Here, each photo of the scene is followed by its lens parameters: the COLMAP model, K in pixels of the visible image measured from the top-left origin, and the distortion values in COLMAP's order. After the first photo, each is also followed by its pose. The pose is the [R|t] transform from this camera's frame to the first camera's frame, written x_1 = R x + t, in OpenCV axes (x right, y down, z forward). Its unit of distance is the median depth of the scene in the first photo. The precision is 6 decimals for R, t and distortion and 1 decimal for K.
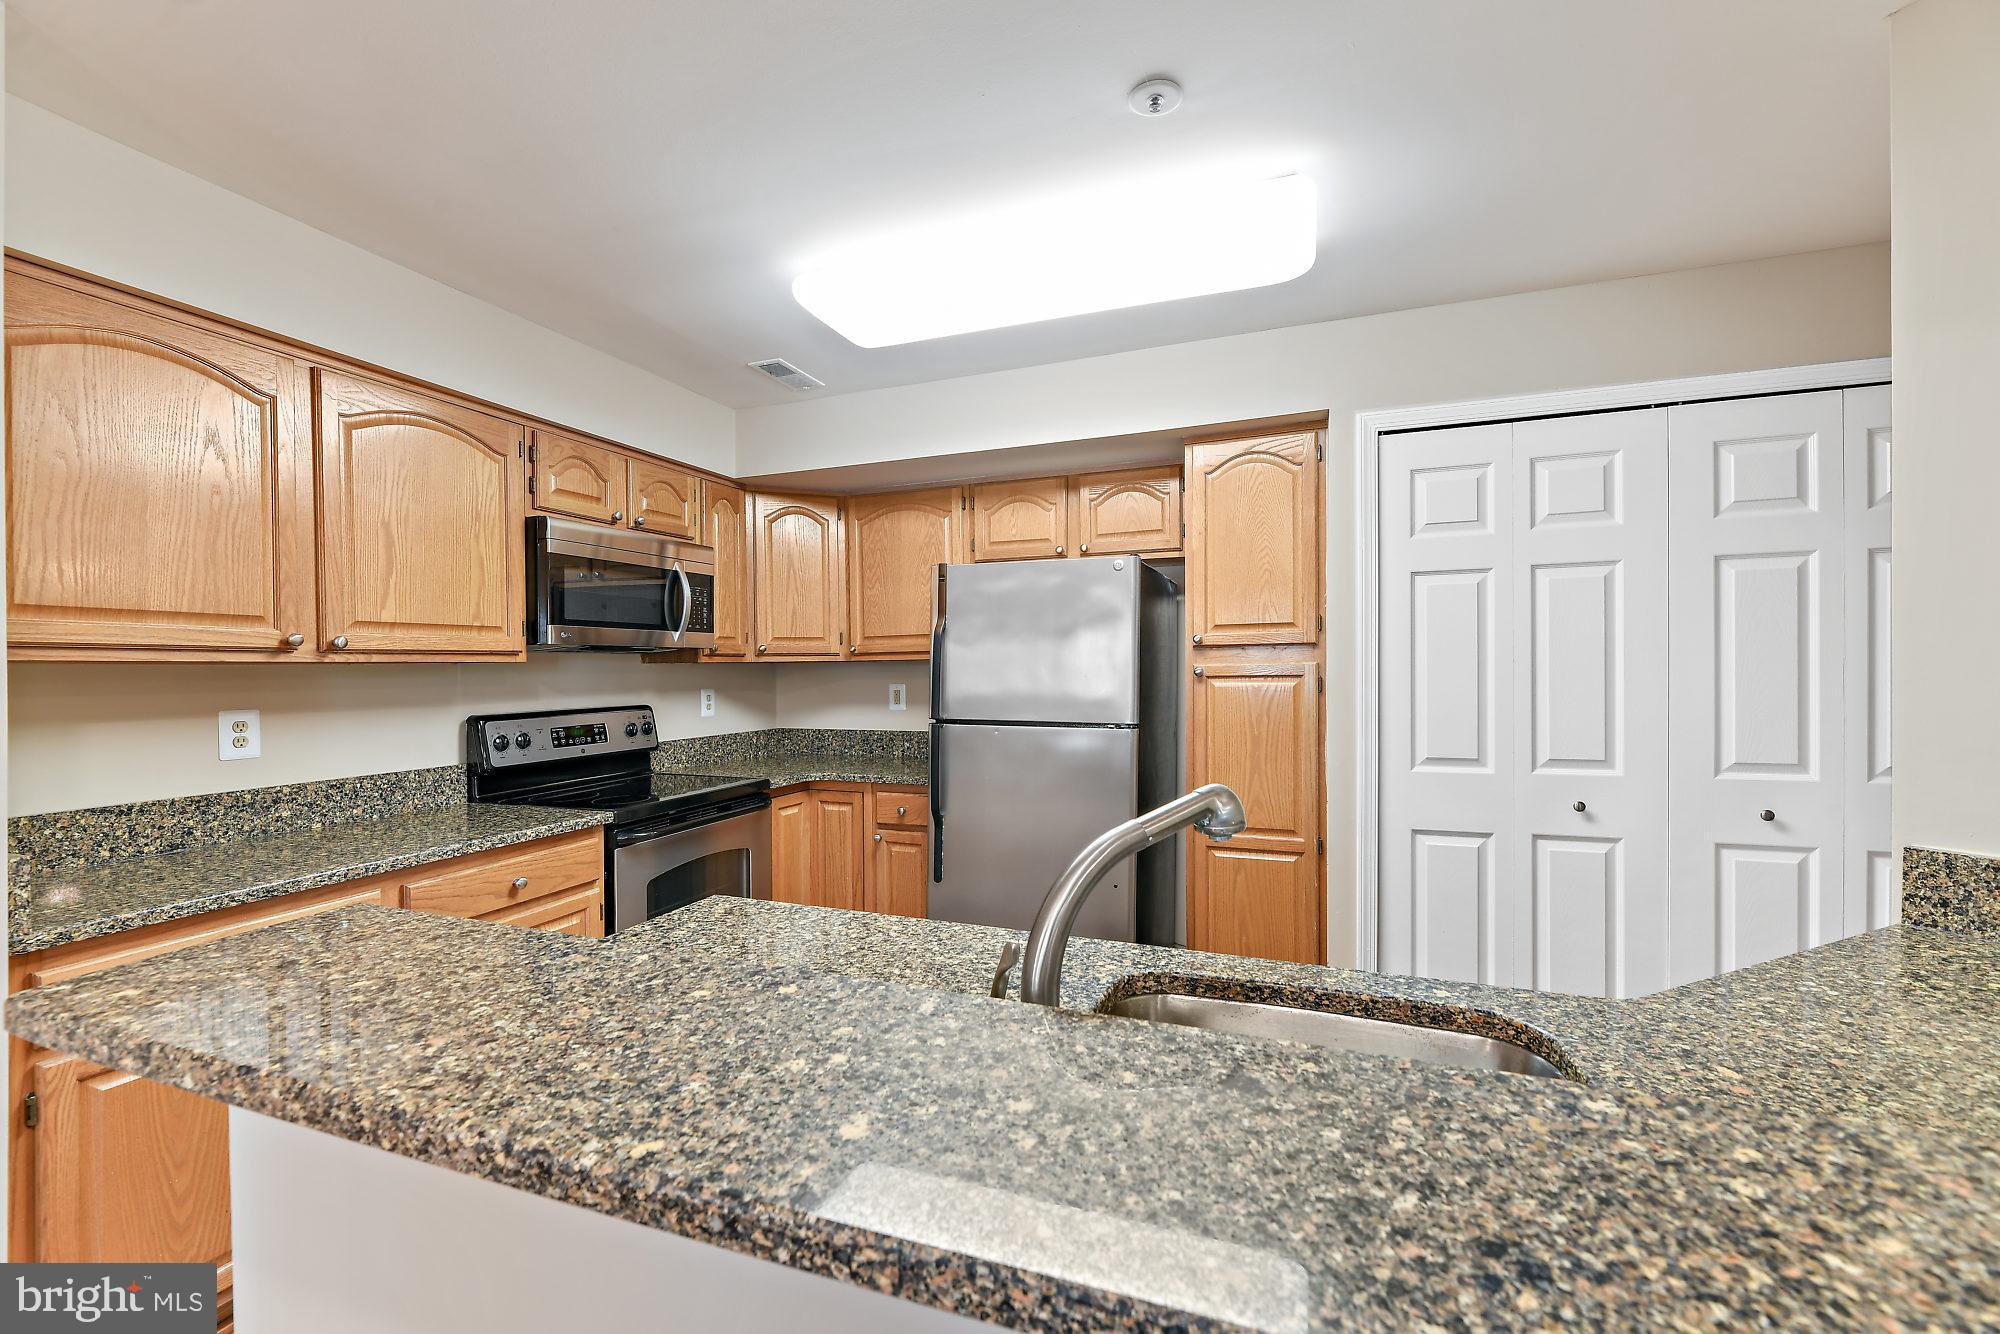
lens RADIAL K [[838.2, 0, 989.9], [0, 838.2, 677.1], [0, 0, 1]] dist [0.000308, -0.000399]
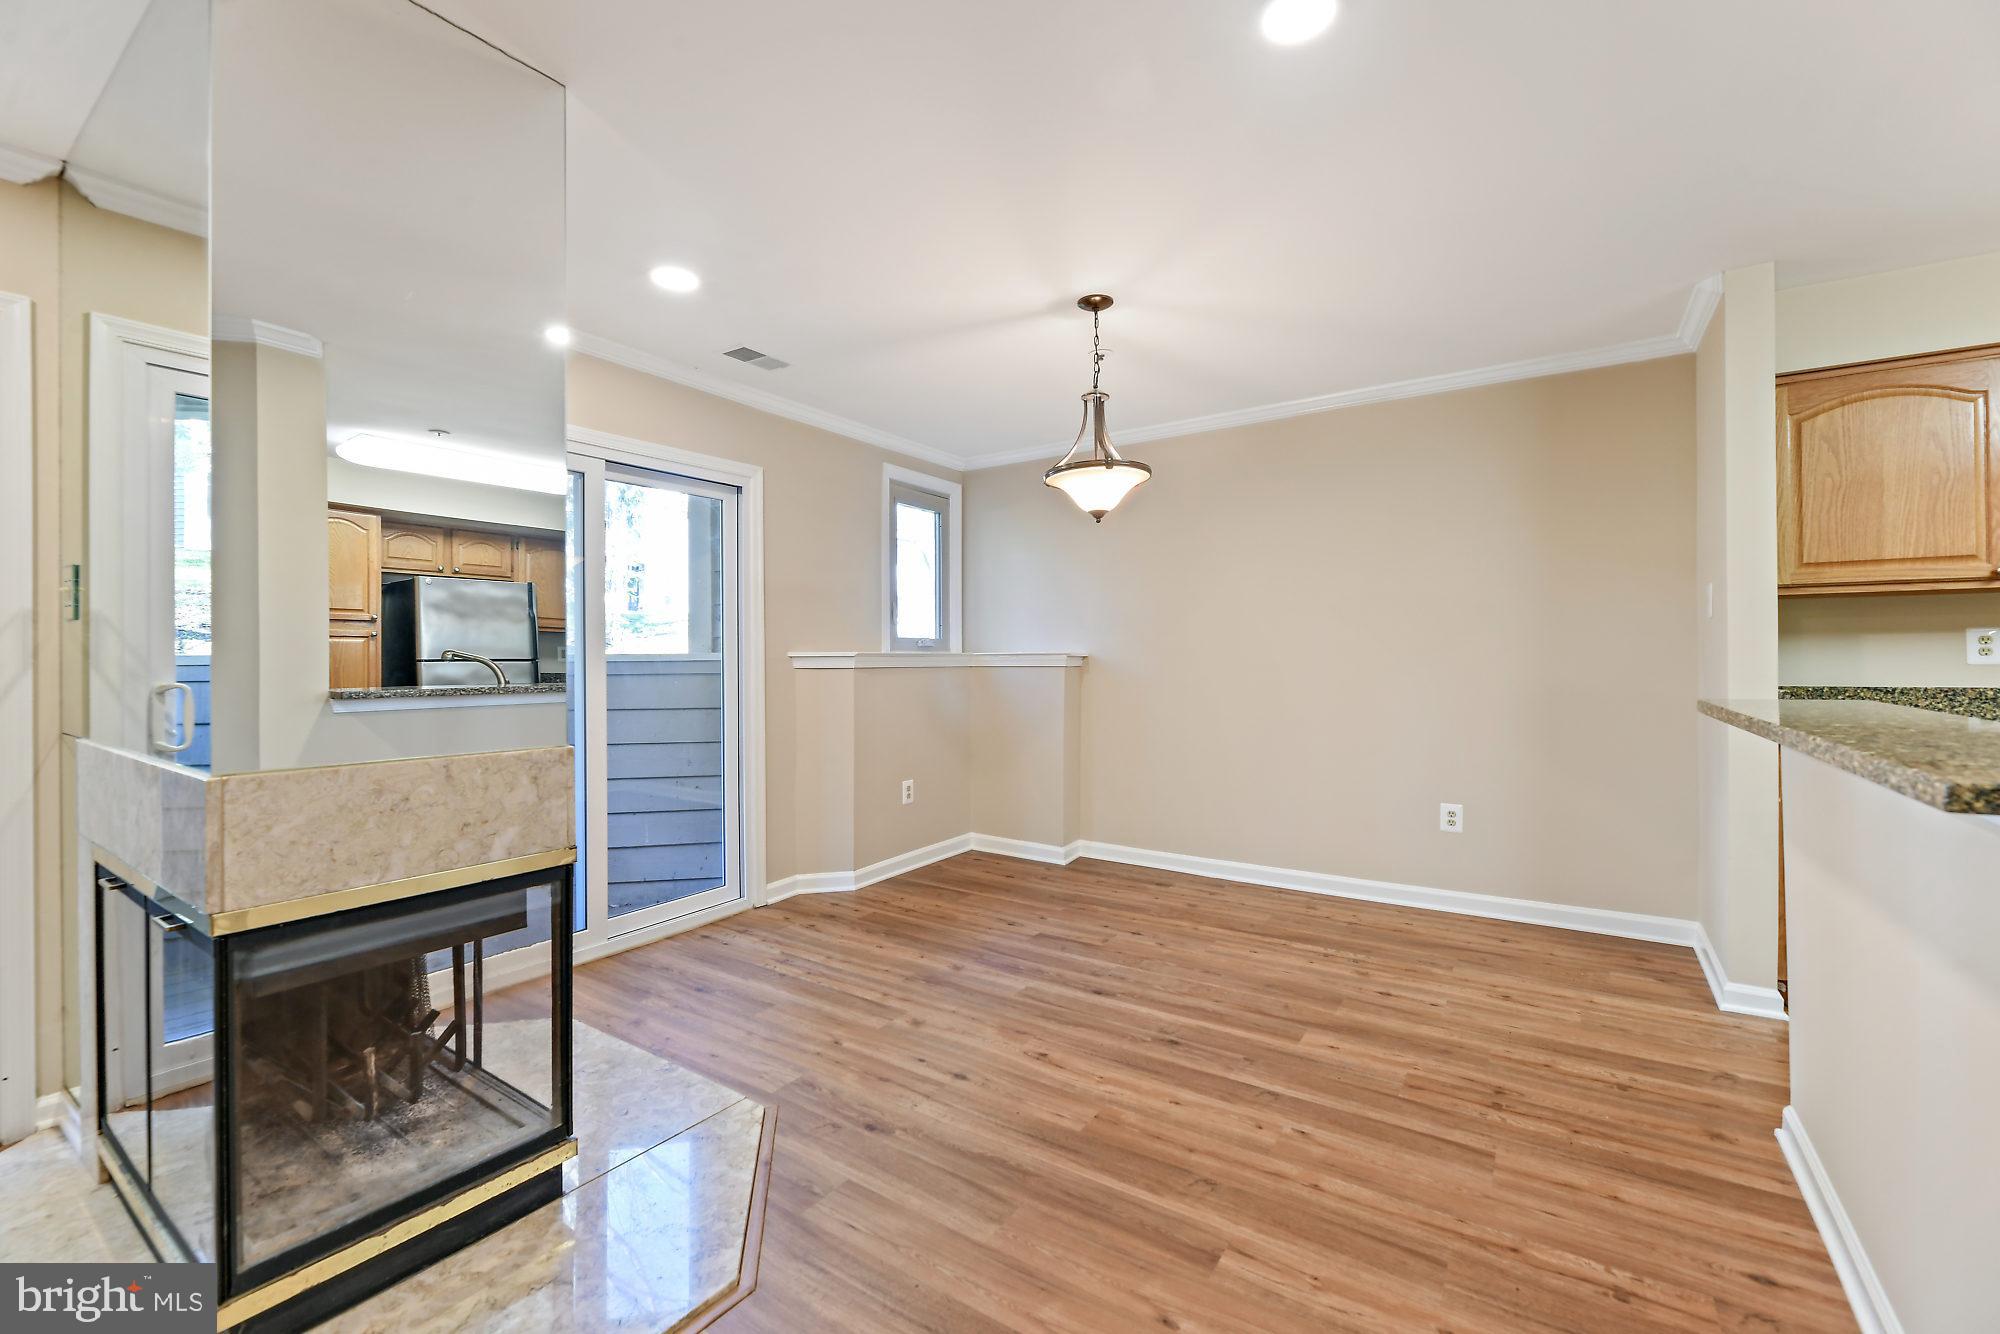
lens RADIAL K [[823.7, 0, 998.1], [0, 823.7, 656.8], [0, 0, 1]] dist [-0.004994, -0.000717]
pose [[-0.216319, 0.007978, -0.976290, 0.568898], [0.001062, 0.999968, 0.007936, 0.060016], [0.976322, 0.000679, -0.216321, -0.196784]]
